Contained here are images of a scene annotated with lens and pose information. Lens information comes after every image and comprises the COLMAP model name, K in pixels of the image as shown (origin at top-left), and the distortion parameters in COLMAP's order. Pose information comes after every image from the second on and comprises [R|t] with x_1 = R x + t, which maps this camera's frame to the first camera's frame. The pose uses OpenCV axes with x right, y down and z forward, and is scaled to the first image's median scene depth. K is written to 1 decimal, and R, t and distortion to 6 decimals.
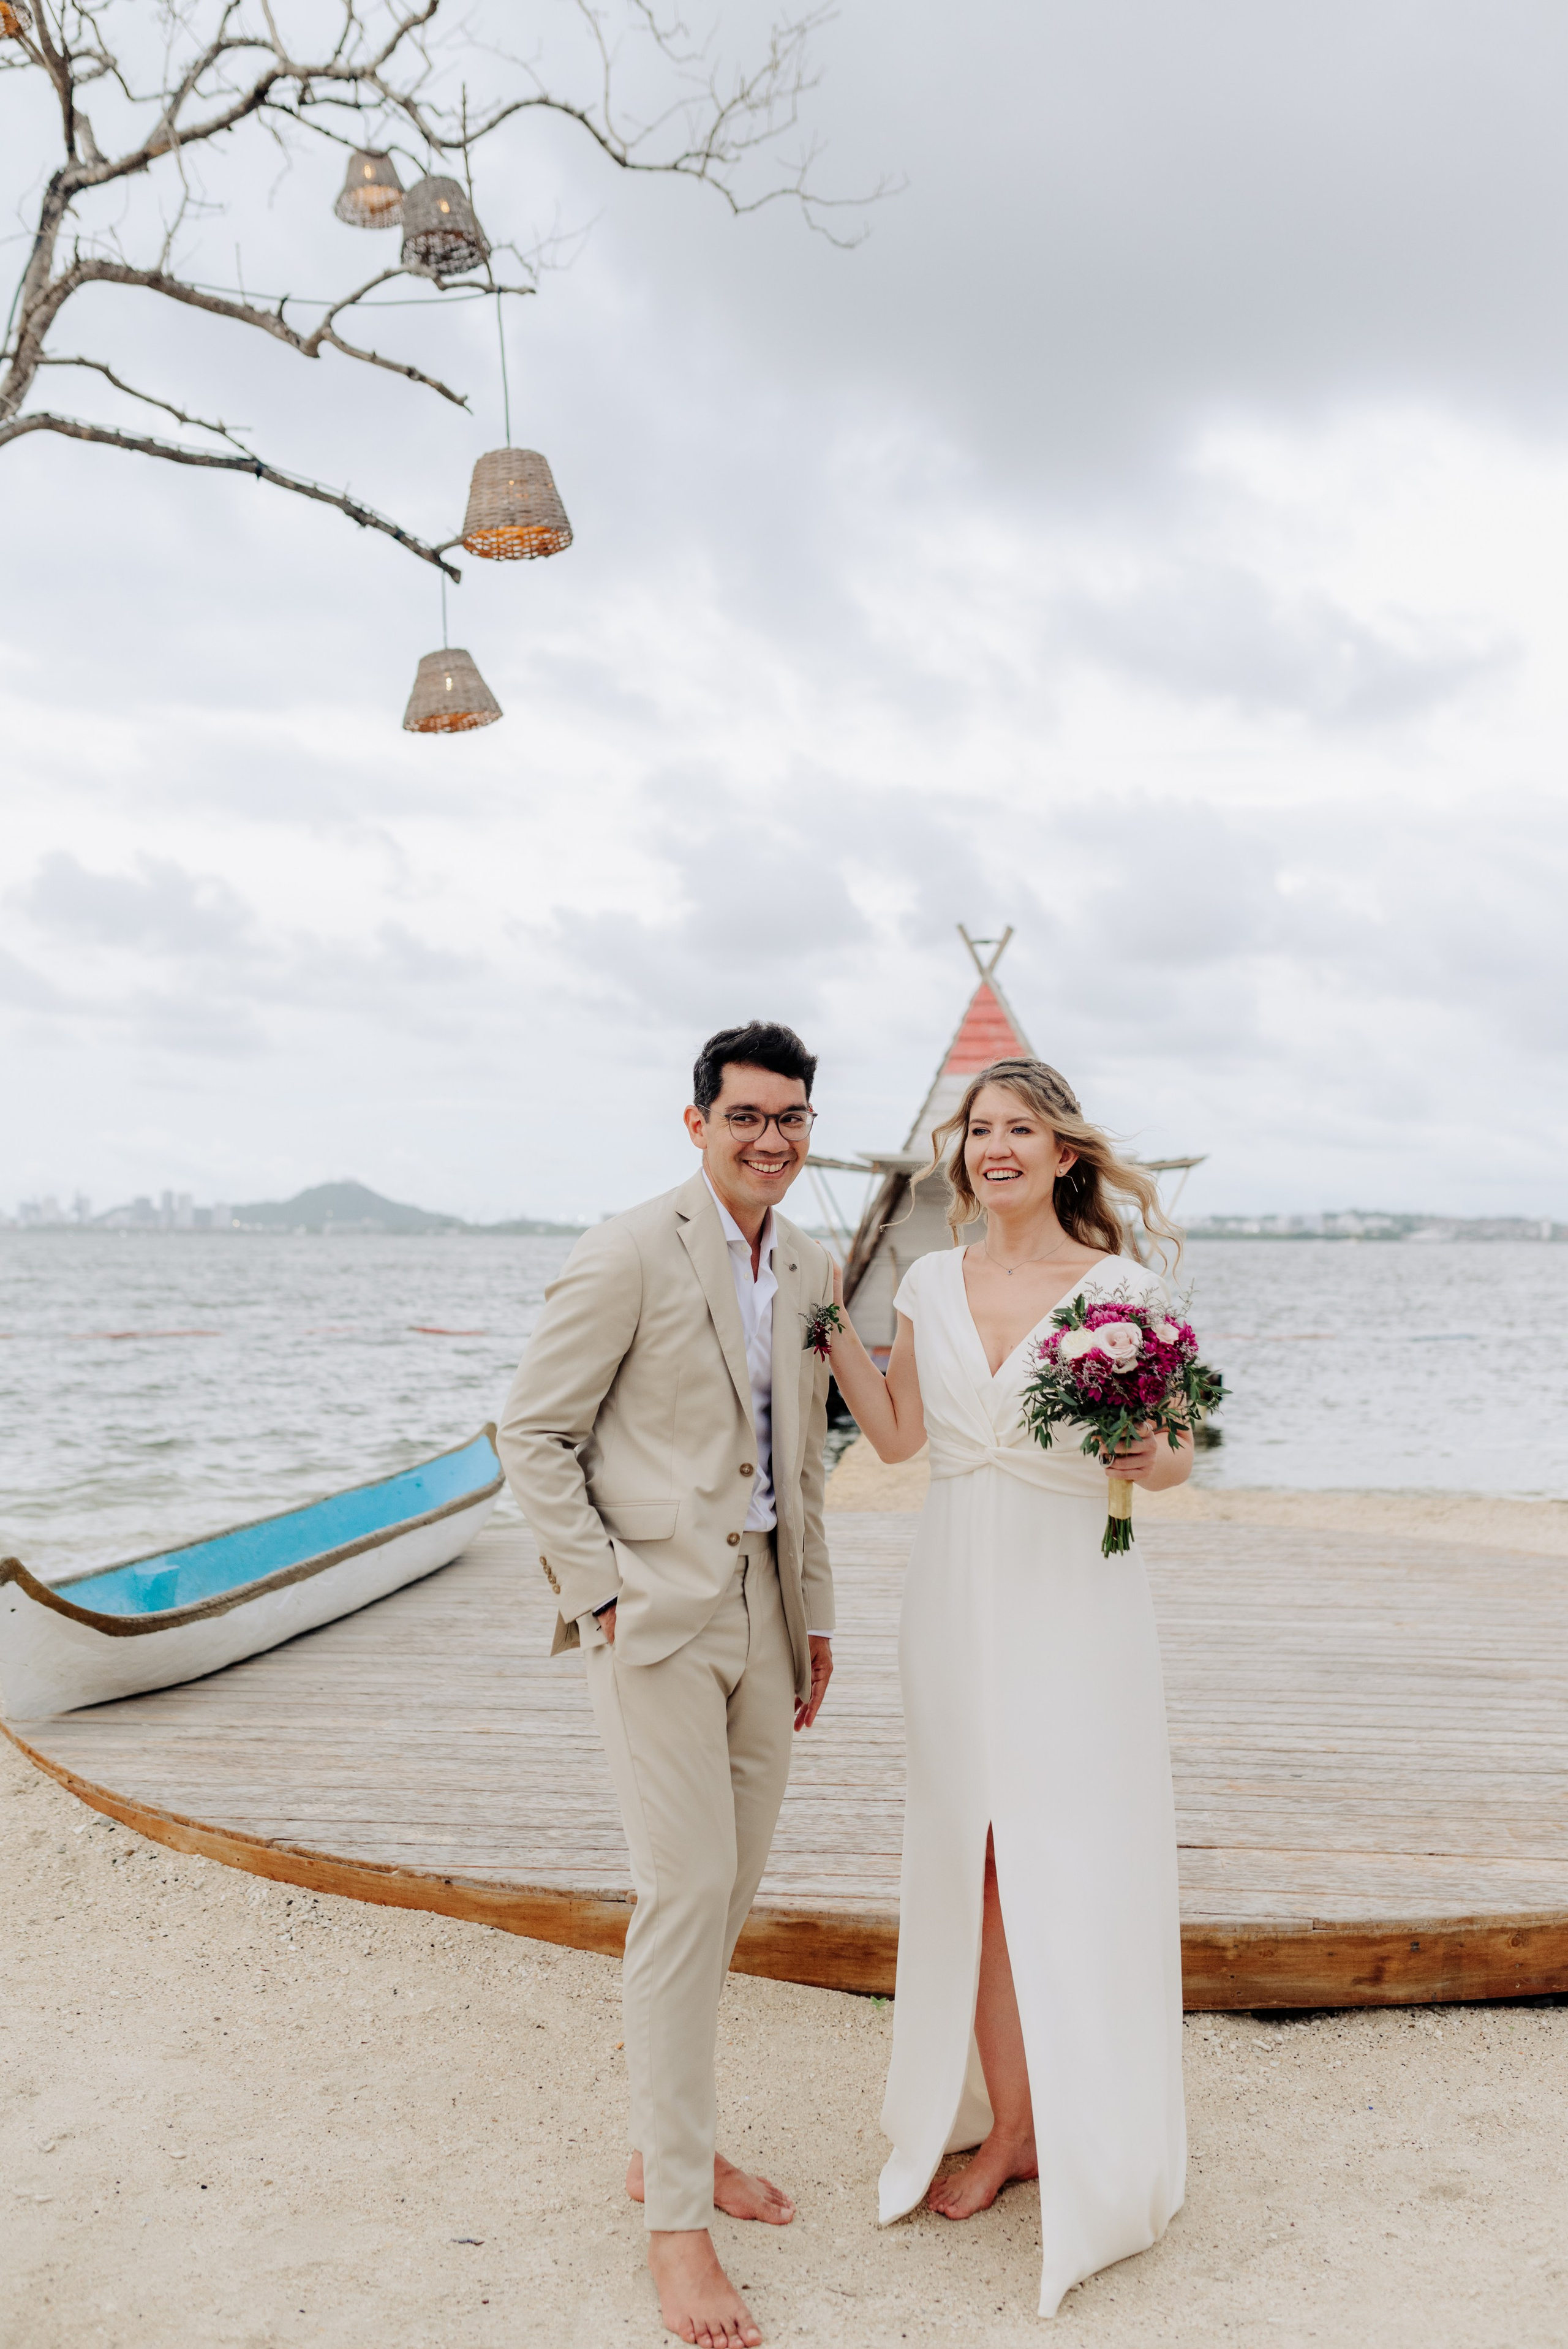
lens RADIAL K [[2307.3, 0, 784.0], [0, 2307.3, 1174.5], [0, 0, 1]] dist [-0.003178, -0.002511]
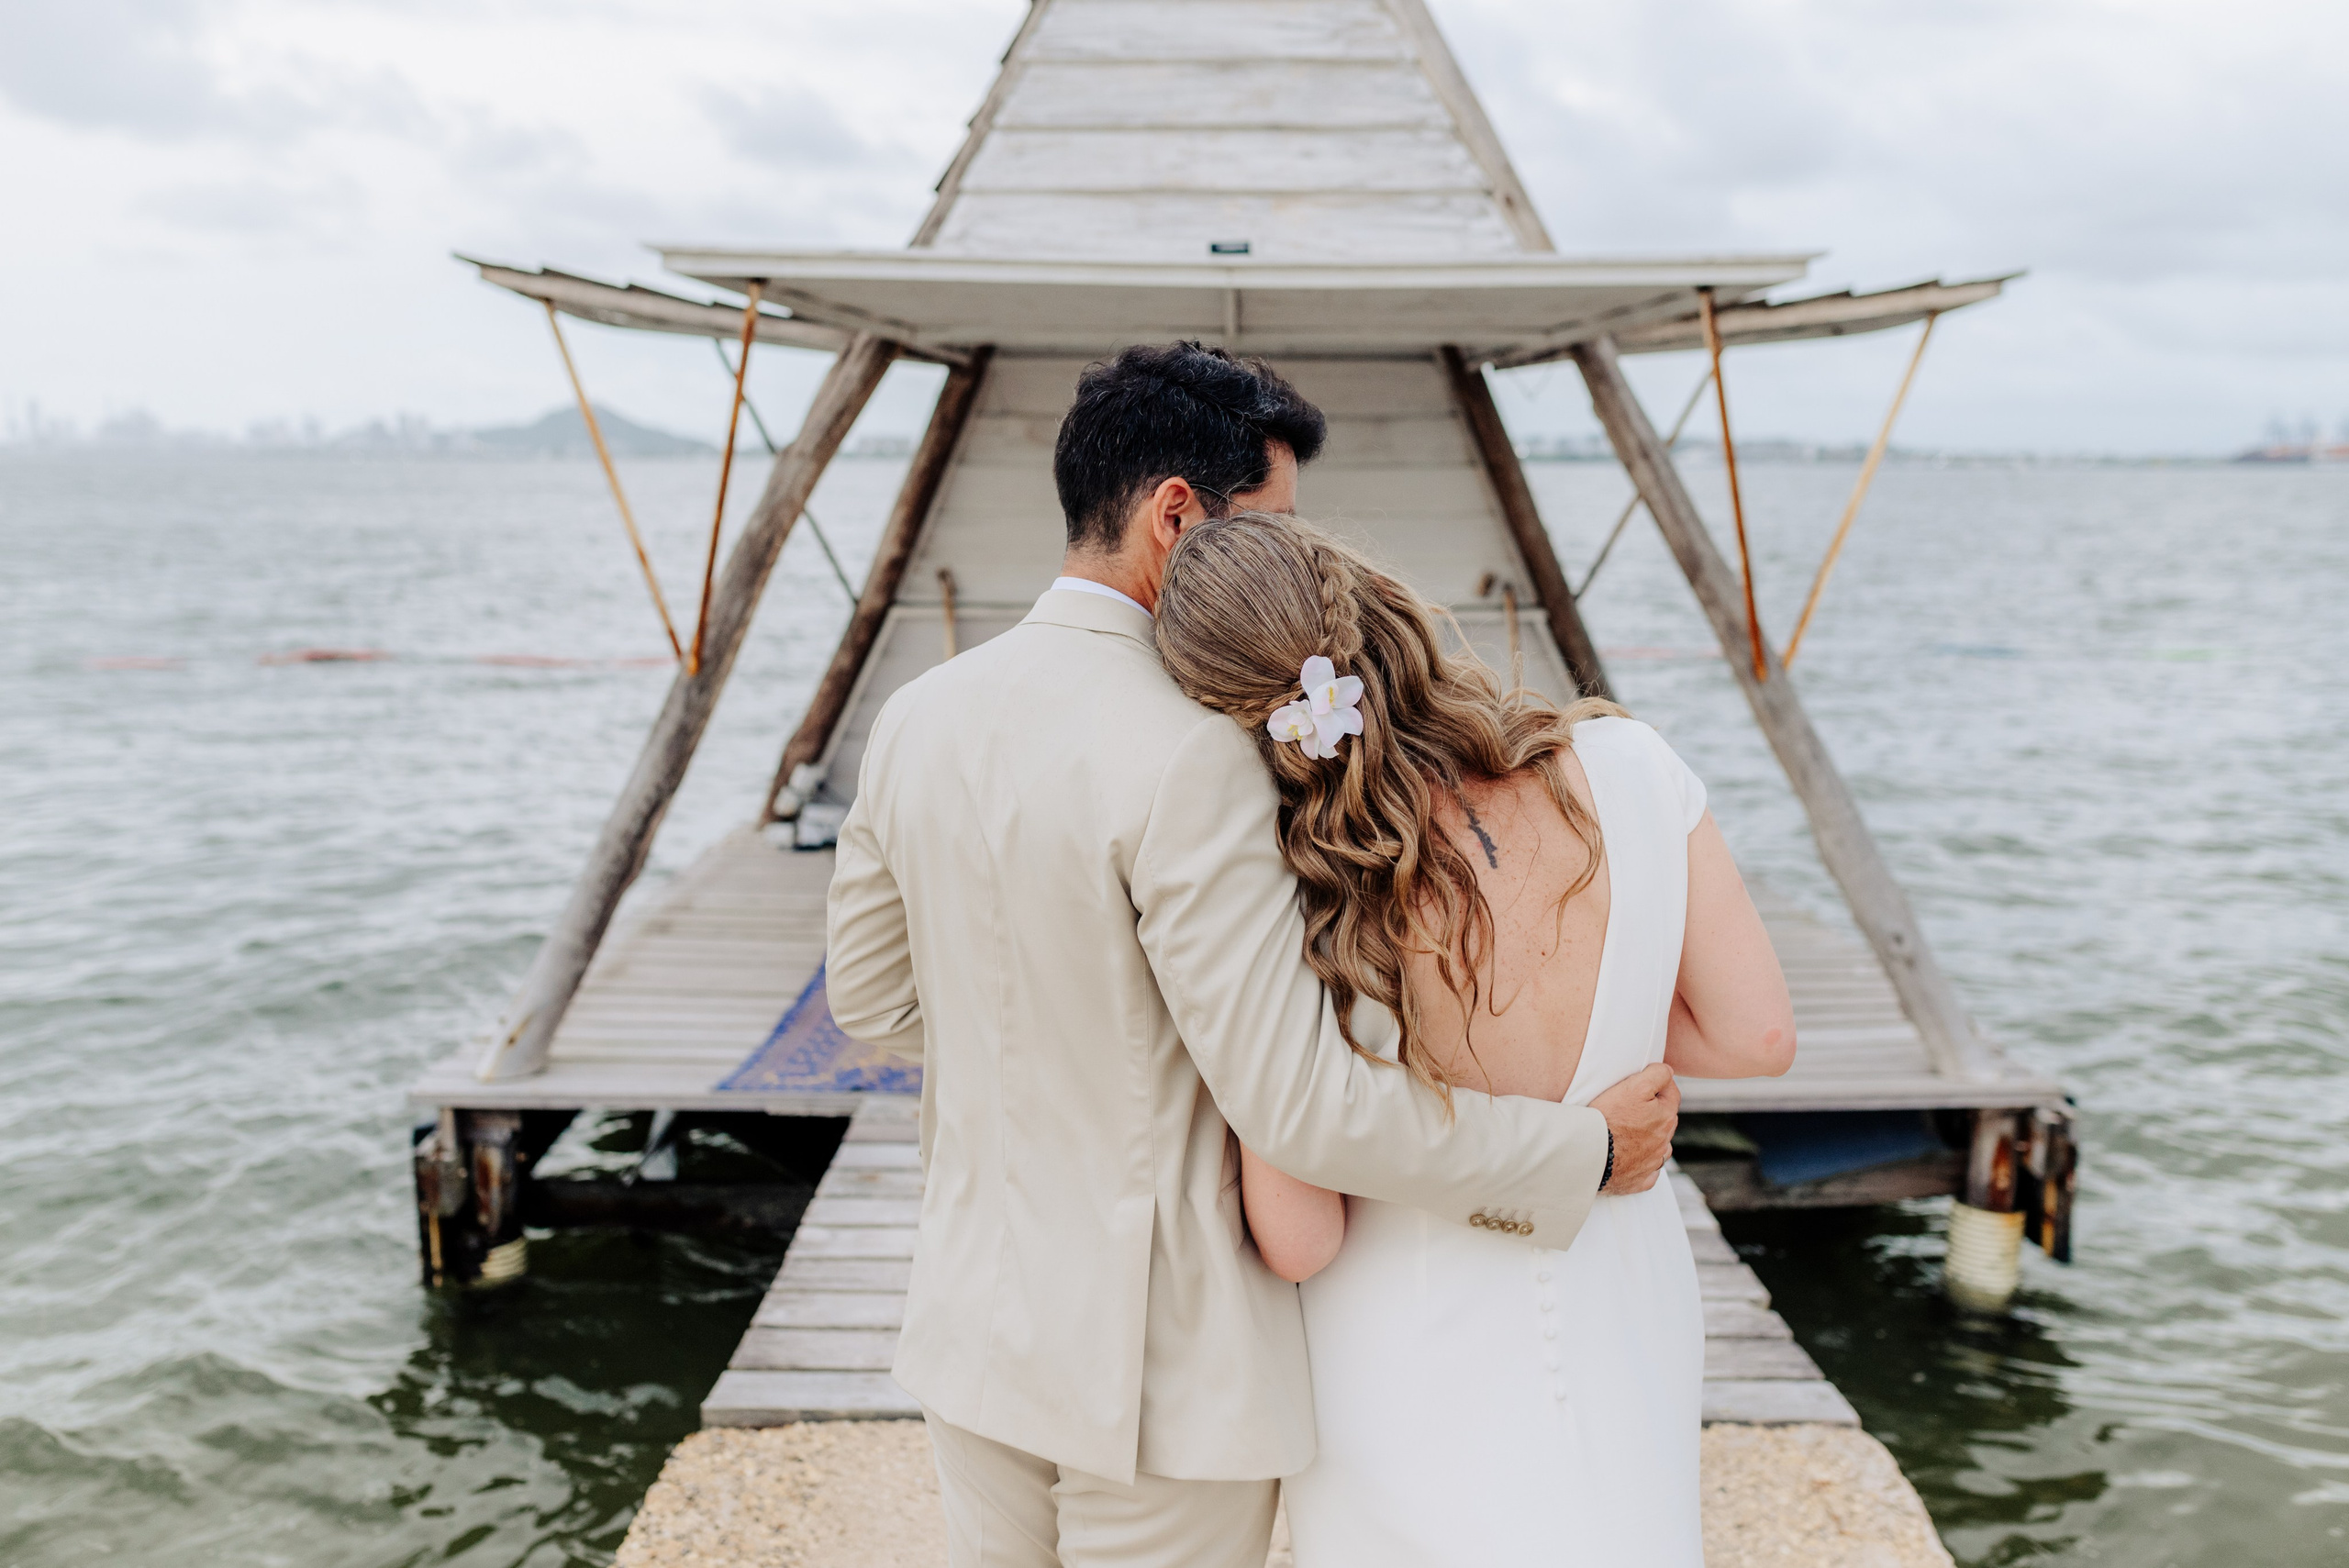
lens RADIAL K [[2346.5, 0, 1158.9], [0, 2346.5, 795.4], [0, 0, 1]] dist [0.001984, -0.000280]
pose [[0.998809, -0.008711, 0.048014, 0.241821], [0.000529, 0.985813, 0.167849, 0.020355], [-0.048795, -0.167623, 0.984643, 2.505939]]
